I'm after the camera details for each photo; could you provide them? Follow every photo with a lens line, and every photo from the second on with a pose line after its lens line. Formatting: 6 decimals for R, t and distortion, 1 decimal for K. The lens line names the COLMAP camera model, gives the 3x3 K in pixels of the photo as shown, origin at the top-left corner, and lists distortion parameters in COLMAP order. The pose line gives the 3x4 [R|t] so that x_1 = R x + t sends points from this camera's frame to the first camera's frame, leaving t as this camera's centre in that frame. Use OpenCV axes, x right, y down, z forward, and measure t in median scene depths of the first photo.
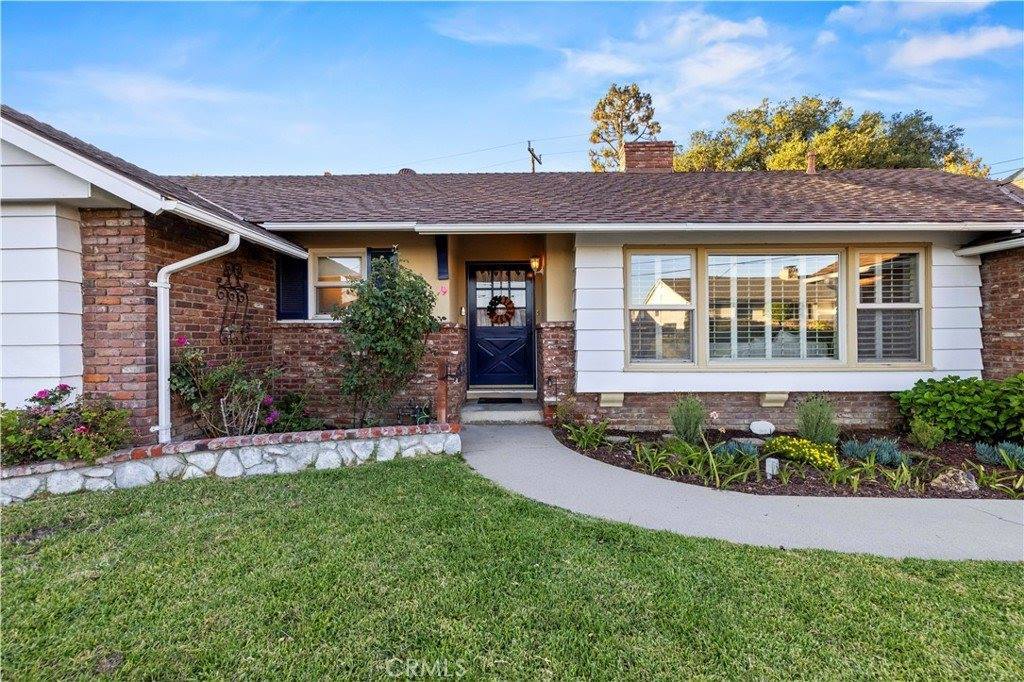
lens RADIAL K [[429.1, 0, 509.6], [0, 429.1, 338.6], [0, 0, 1]] dist [0.000357, -0.000023]
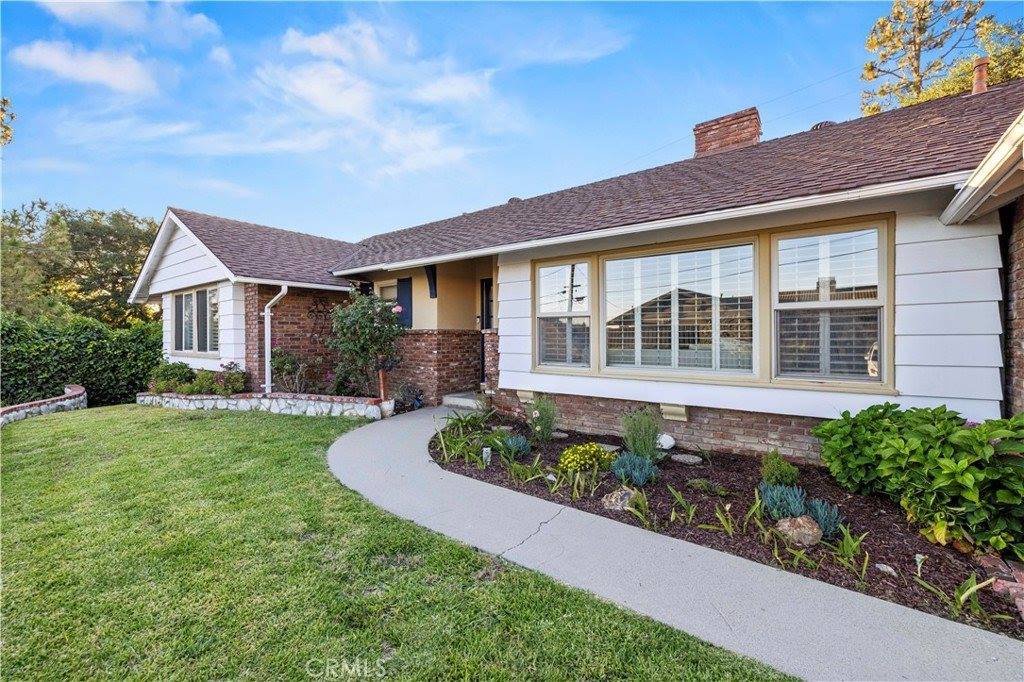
lens RADIAL K [[429.1, 0, 509.6], [0, 429.1, 338.6], [0, 0, 1]] dist [0.000357, -0.000023]
pose [[0.797030, 0.007035, -0.603899, 0.915234], [-0.003745, 0.999971, 0.006706, -0.019938], [0.603928, -0.003083, 0.797033, 0.067104]]
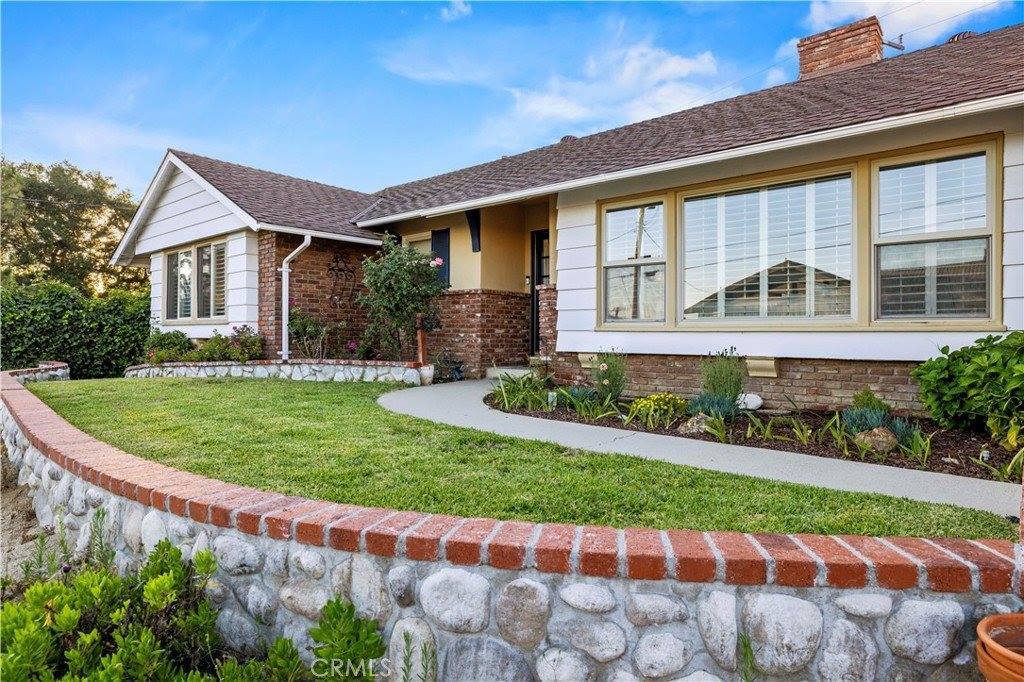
lens RADIAL K [[599.7, 0, 509.6], [0, 599.7, 338.1], [0, 0, 1]] dist [-0.005169, -0.000346]
pose [[0.755486, 0.011344, -0.655067, 1.023163], [-0.012855, 0.999914, 0.002490, 0.093205], [0.655039, 0.006539, 0.755567, -0.155136]]
